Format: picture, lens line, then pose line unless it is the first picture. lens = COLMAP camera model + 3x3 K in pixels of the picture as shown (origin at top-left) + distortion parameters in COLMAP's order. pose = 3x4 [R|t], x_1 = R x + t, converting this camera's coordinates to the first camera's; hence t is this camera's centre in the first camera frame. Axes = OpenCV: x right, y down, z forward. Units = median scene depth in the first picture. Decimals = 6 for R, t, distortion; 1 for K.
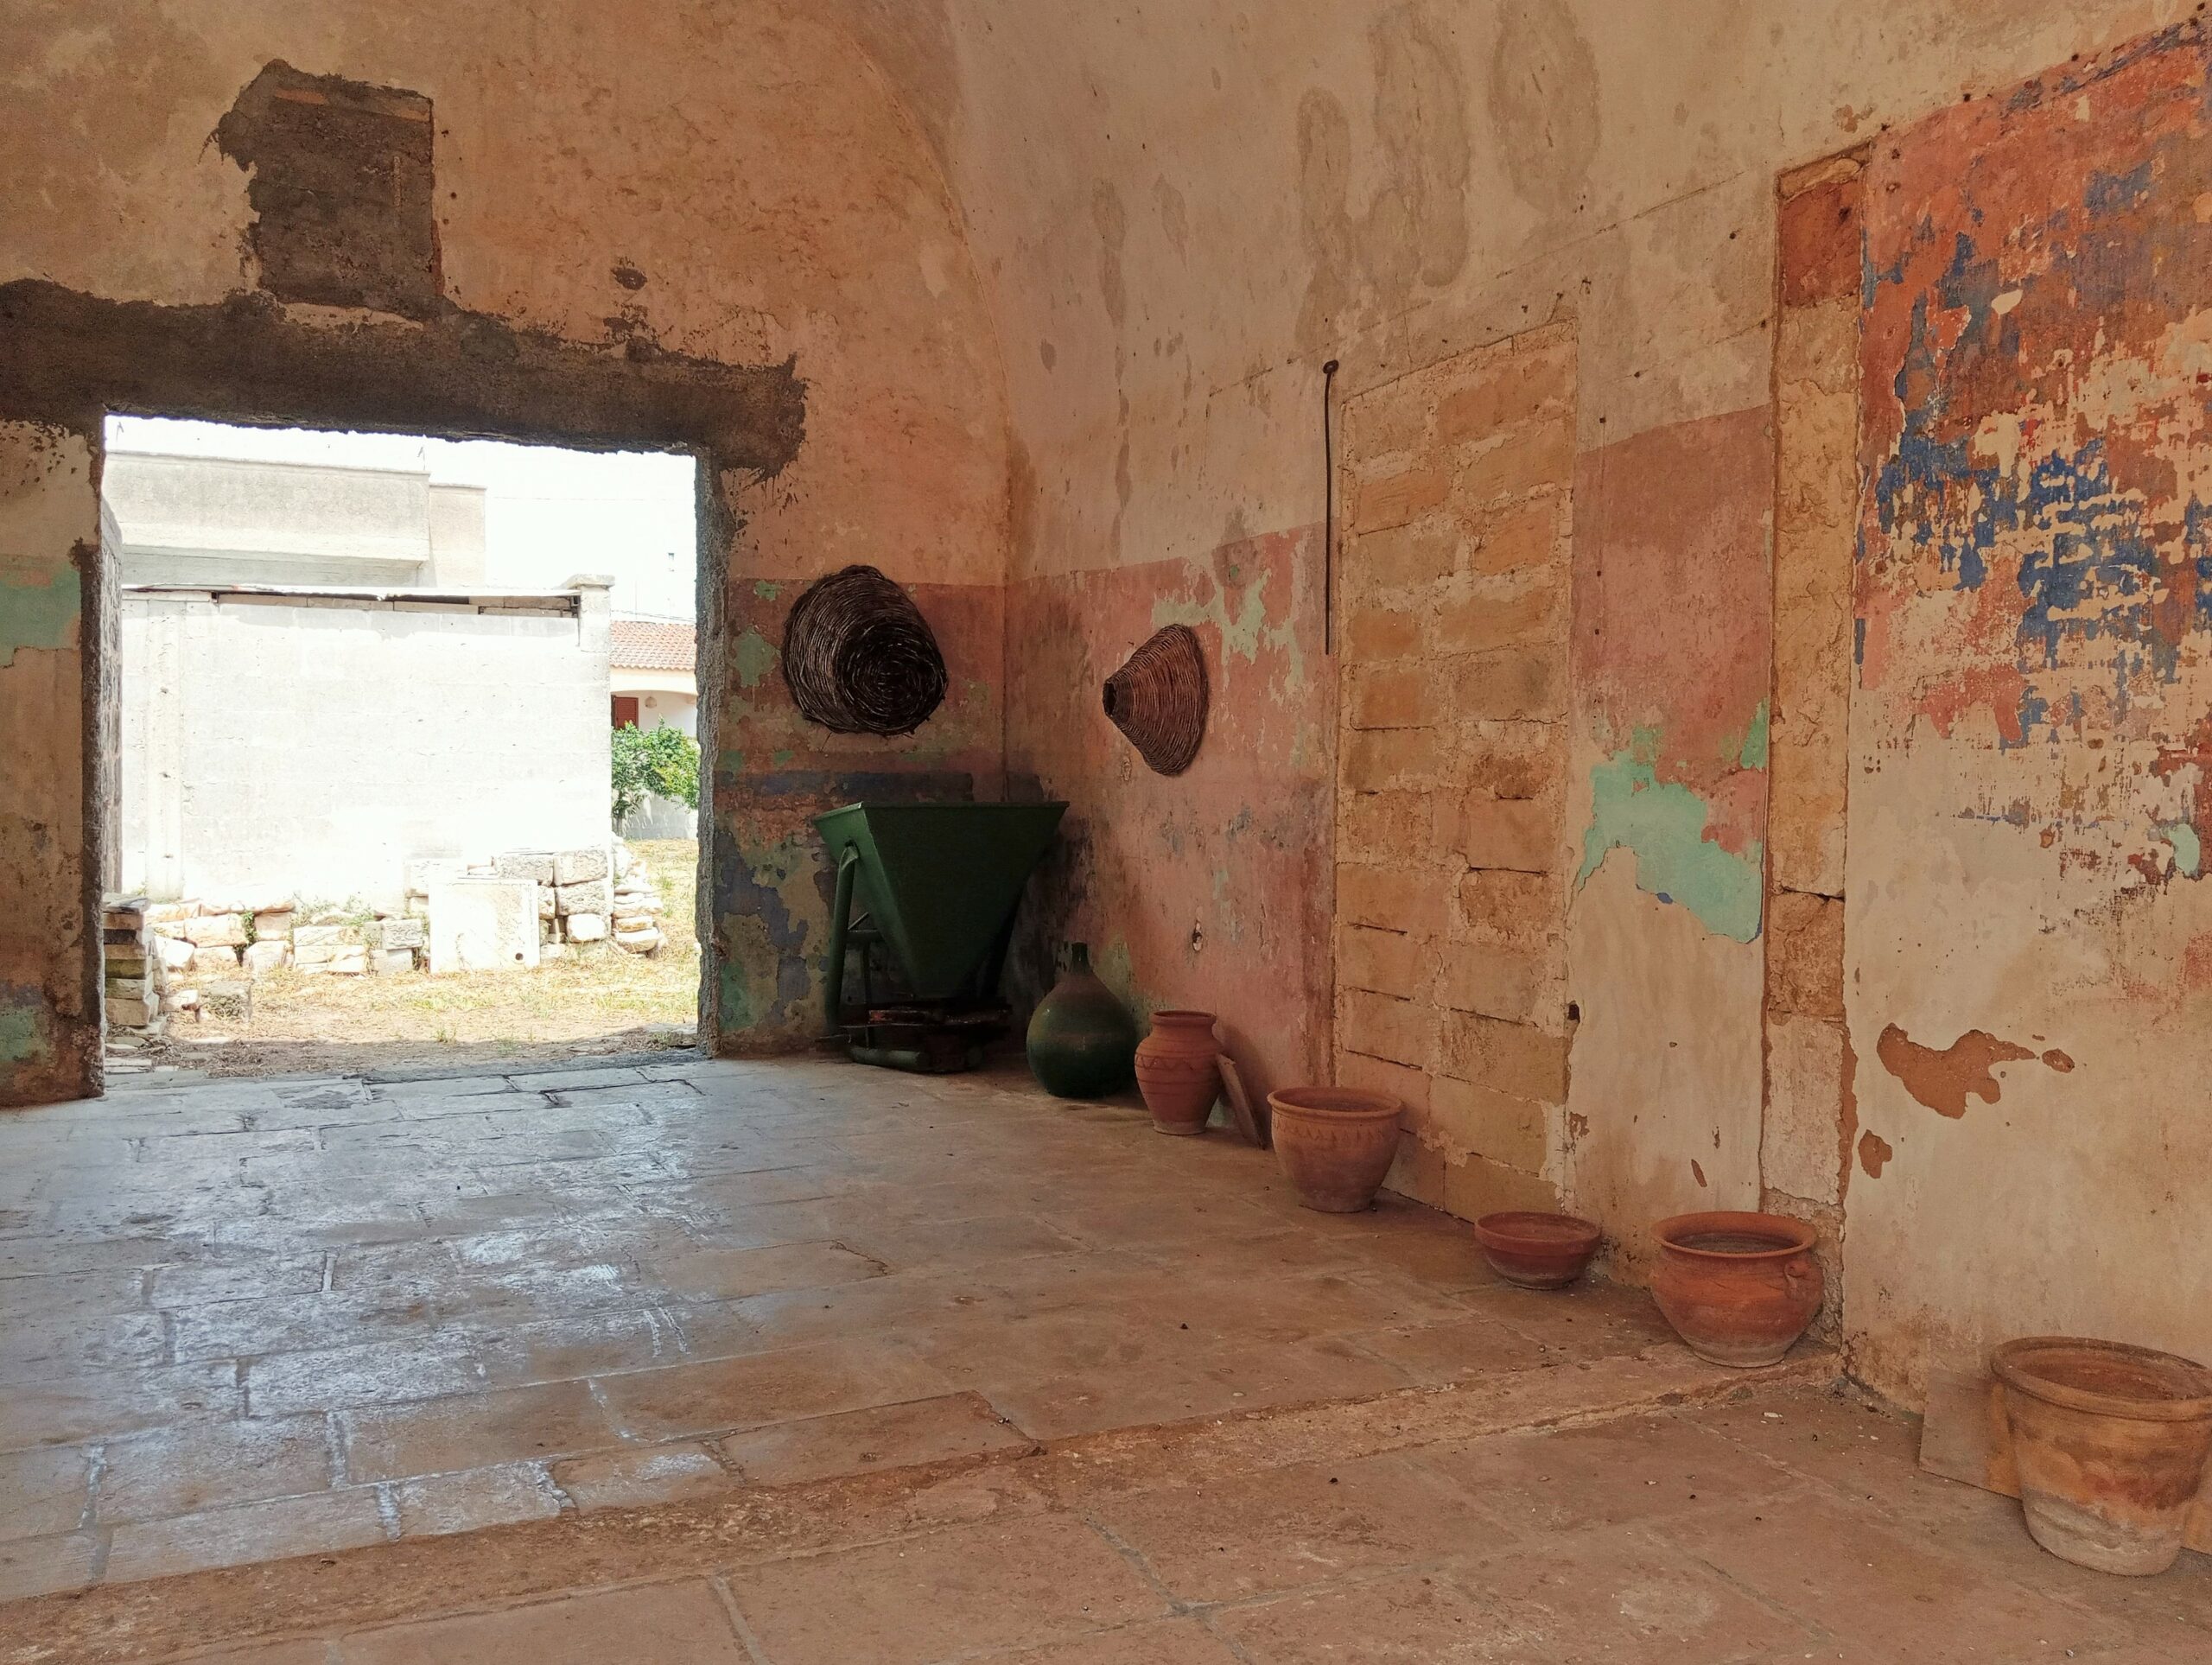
lens RADIAL K [[1867.3, 0, 1113.8], [0, 1867.3, 826.1], [0, 0, 1]] dist [0.068057, -0.098774]
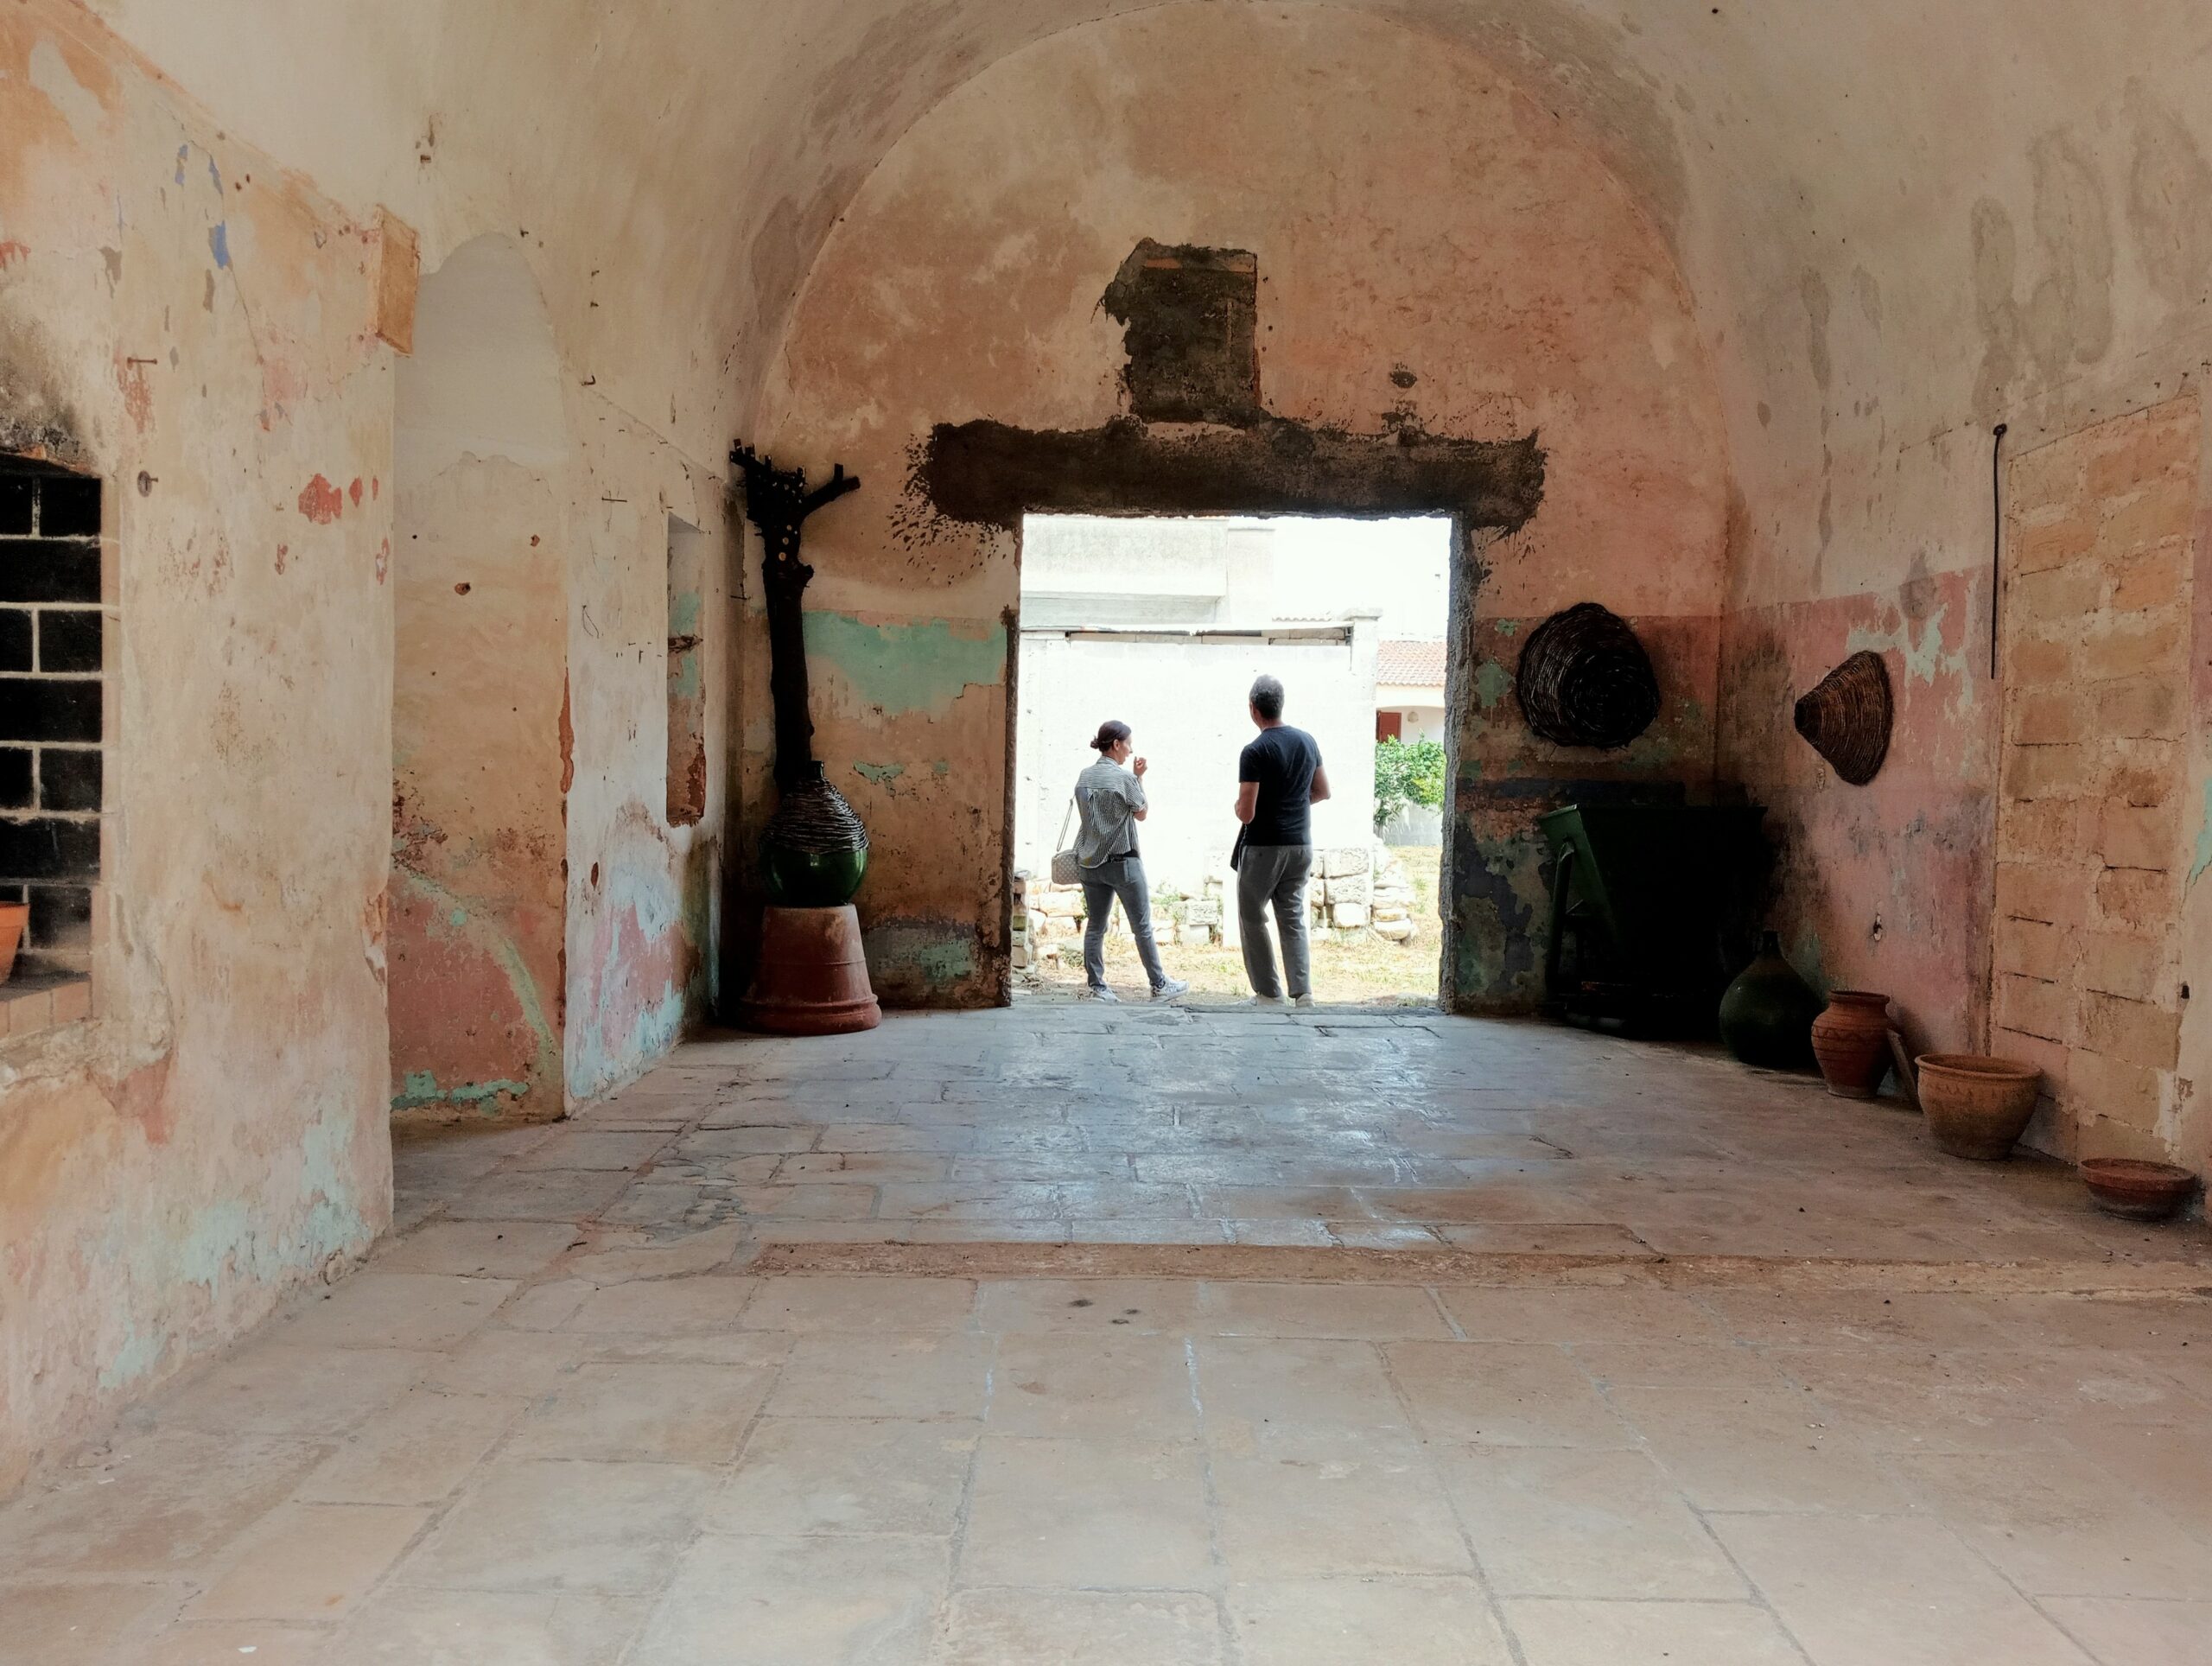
lens RADIAL K [[1867.4, 0, 1064.1], [0, 1867.4, 831.9], [0, 0, 1]] dist [0.068057, -0.098774]
pose [[0.910893, 0.024094, -0.411939, 0.074848], [-0.025370, 0.999675, 0.002372, 0.012740], [0.411862, 0.008290, 0.911208, -0.281155]]
